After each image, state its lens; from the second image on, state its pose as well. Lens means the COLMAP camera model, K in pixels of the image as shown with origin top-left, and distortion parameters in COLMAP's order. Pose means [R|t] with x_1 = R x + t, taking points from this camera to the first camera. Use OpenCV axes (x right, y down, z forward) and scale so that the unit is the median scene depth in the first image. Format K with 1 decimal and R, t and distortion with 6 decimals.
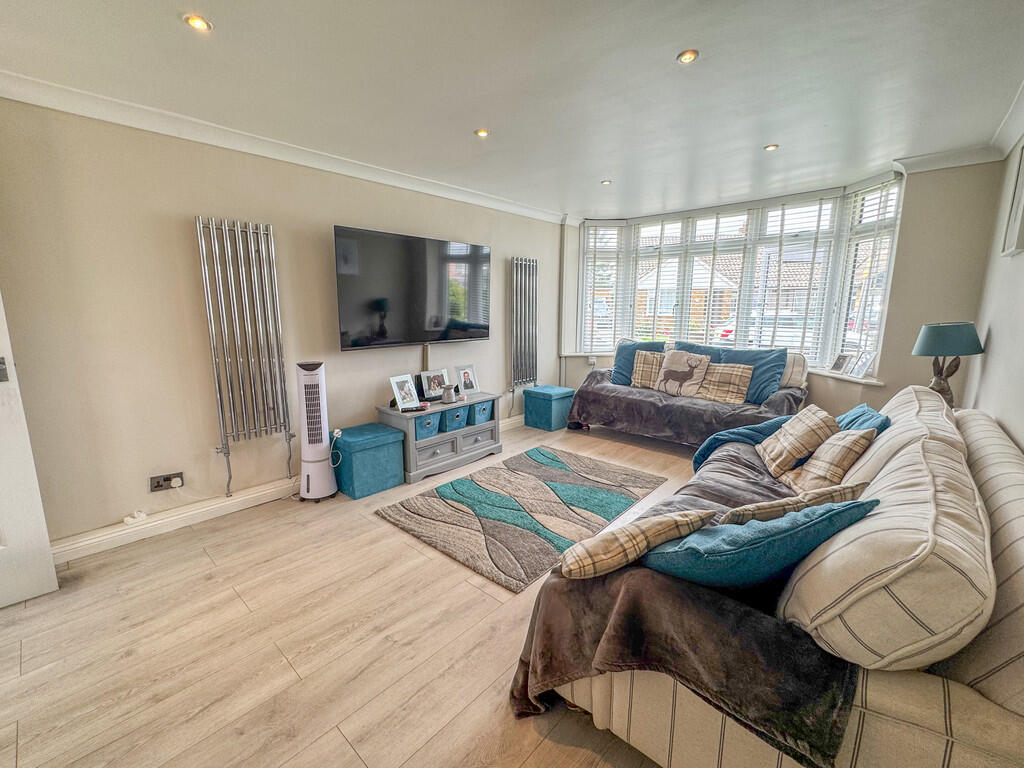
lens RADIAL K [[428.2, 0, 509.9], [0, 428.2, 383.6], [0, 0, 1]] dist [0.000005, 0.000337]
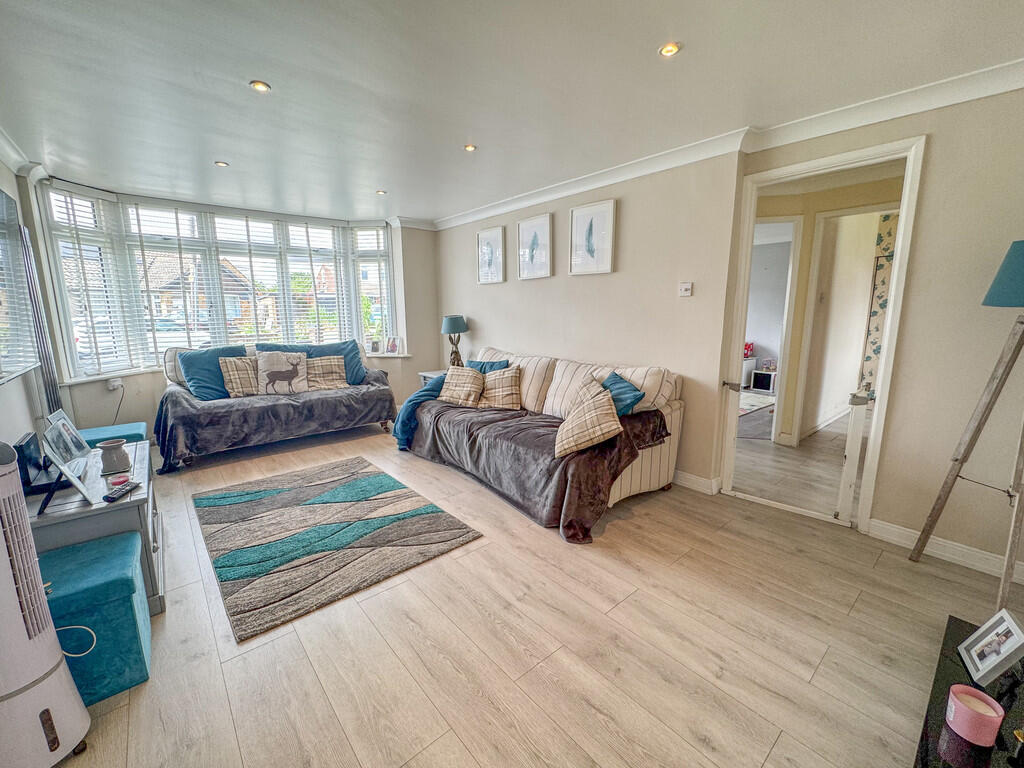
lens RADIAL K [[428.2, 0, 509.9], [0, 428.2, 383.6], [0, 0, 1]] dist [0.000005, 0.000337]
pose [[0.134231, -0.171079, 0.976071, -0.633410], [0.180306, 0.972759, 0.145702, -0.060166], [-0.974408, 0.156434, 0.161421, 0.372561]]
